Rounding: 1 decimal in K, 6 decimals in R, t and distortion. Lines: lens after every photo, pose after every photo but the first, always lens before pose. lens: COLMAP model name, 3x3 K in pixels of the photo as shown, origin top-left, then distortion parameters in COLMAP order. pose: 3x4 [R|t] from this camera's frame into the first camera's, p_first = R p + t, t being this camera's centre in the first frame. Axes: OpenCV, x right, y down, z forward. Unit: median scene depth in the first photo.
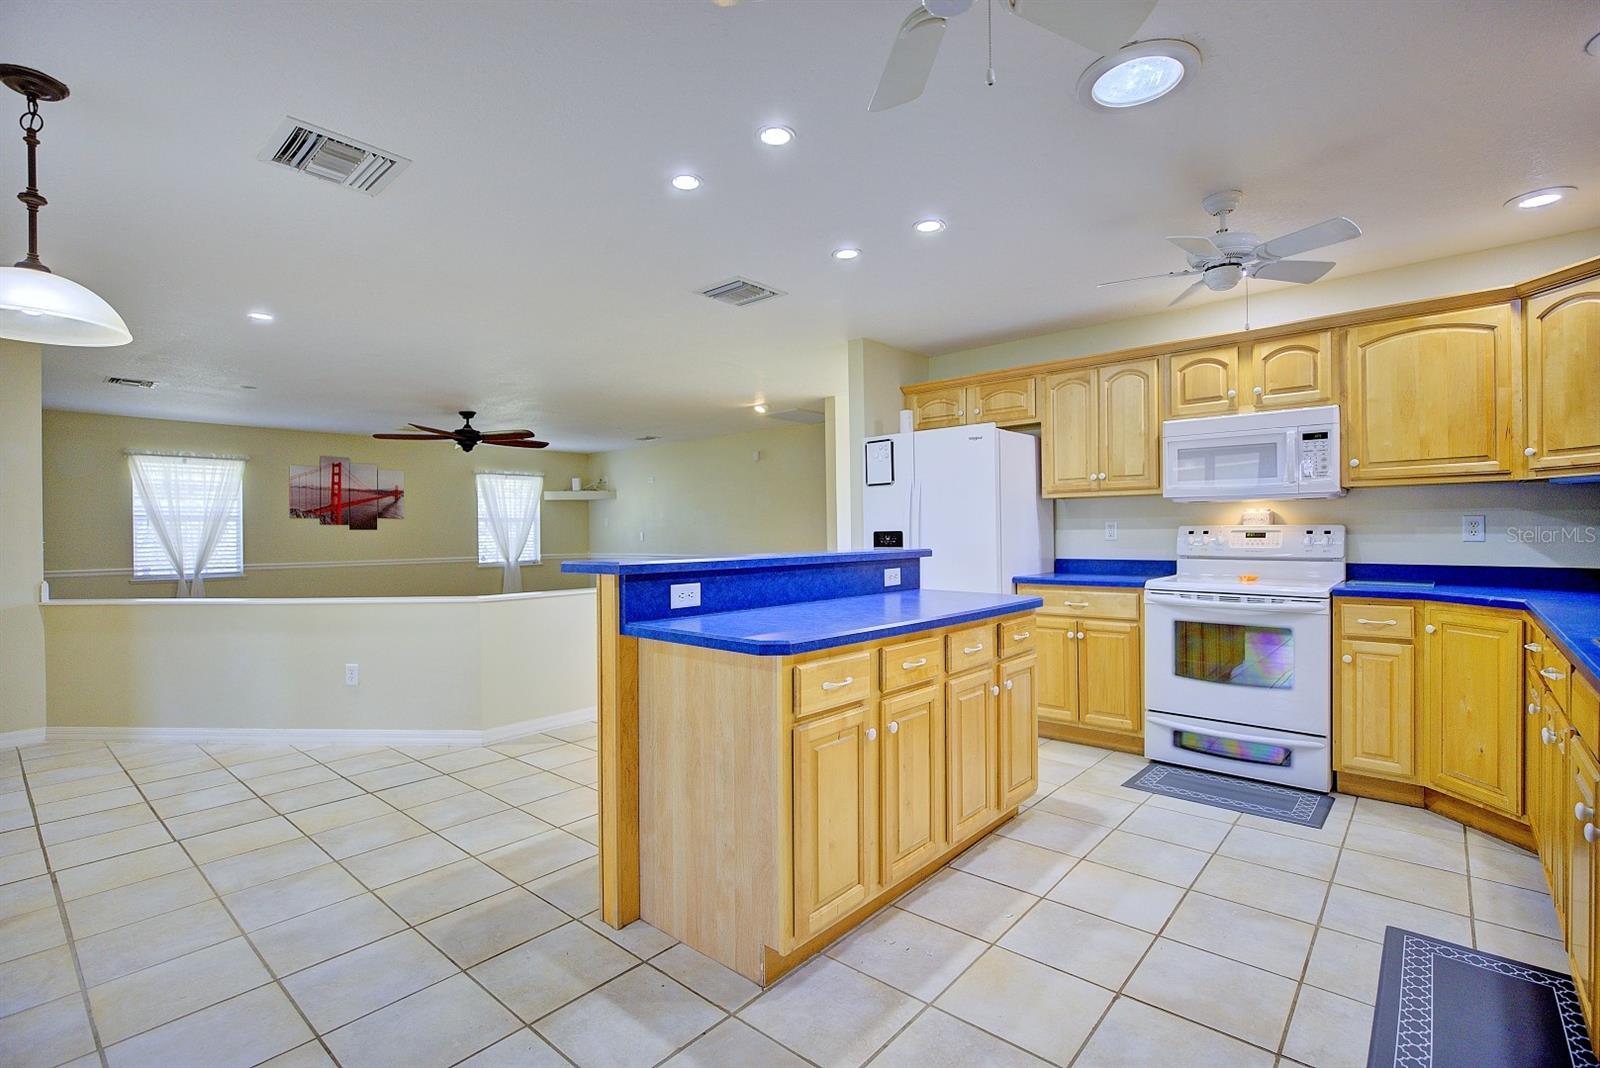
lens RADIAL K [[738.4, 0, 800.0], [0, 738.4, 534.0], [0, 0, 1]] dist [-0.003739, -0.000766]
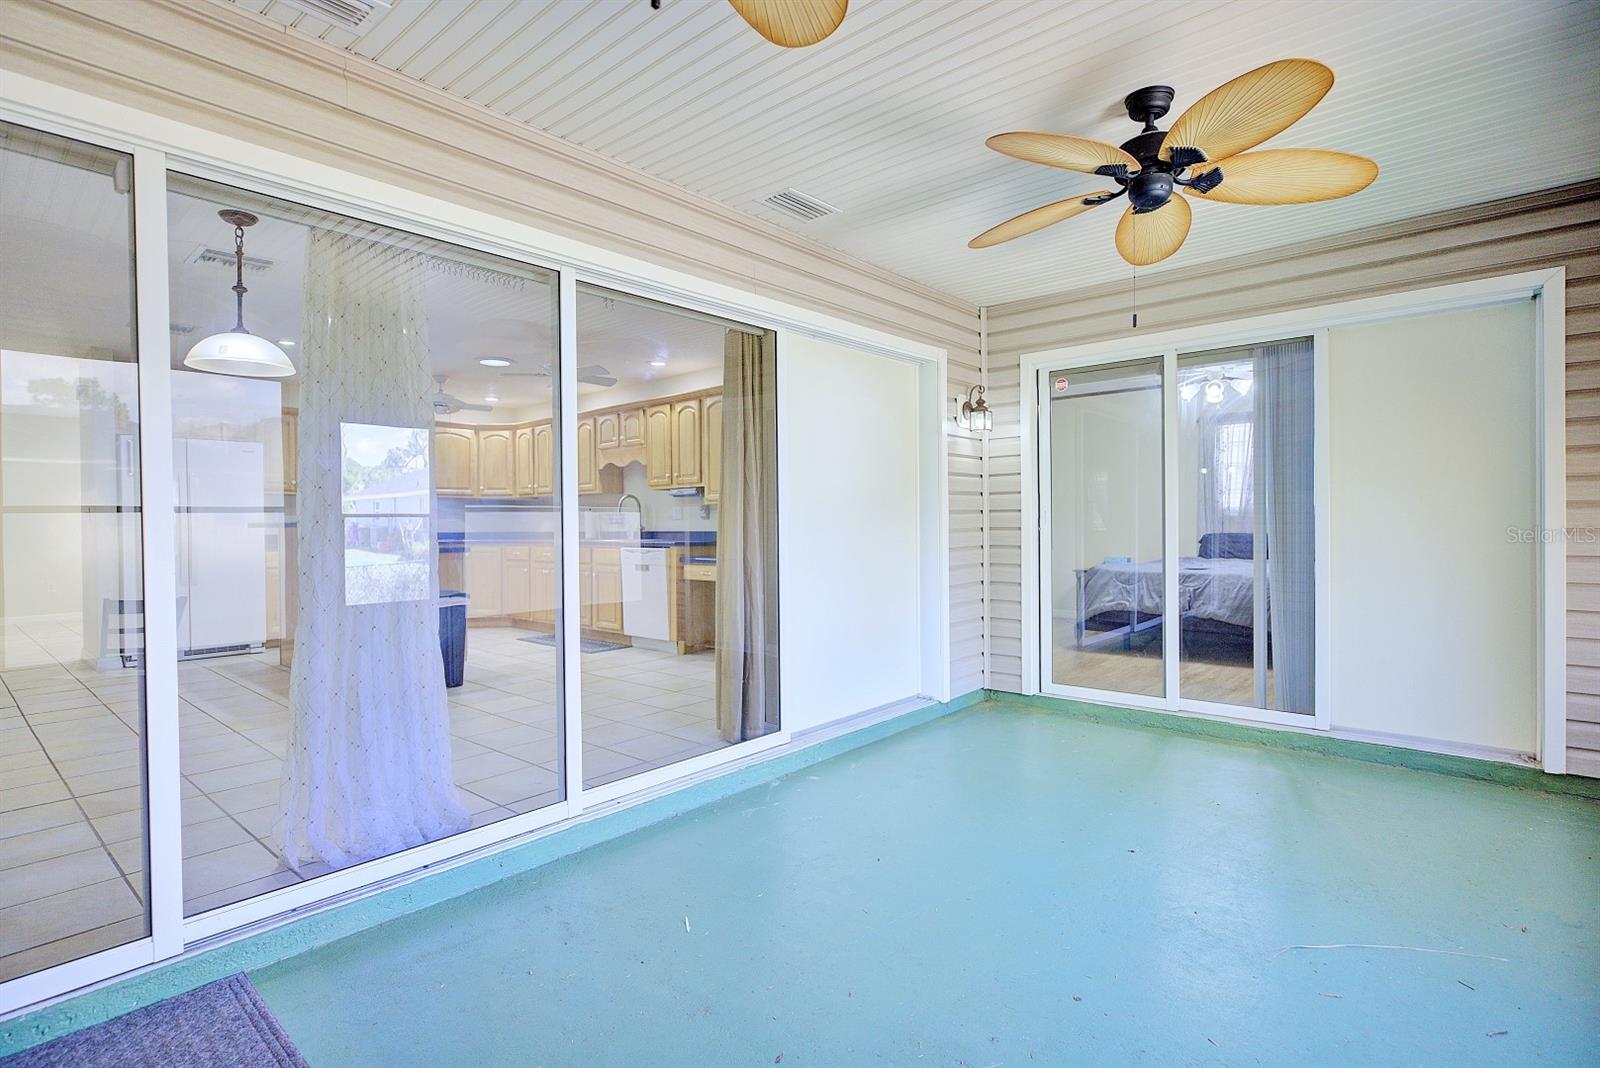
lens RADIAL K [[787.0, 0, 804.2], [0, 787.0, 530.0], [0, 0, 1]] dist [0.002157, 0.000285]
pose [[-0.007570, 0.004237, 0.999962, -1.504628], [0.010804, 0.999933, -0.004155, 0.052934], [-0.999913, 0.010772, -0.007615, -0.125068]]
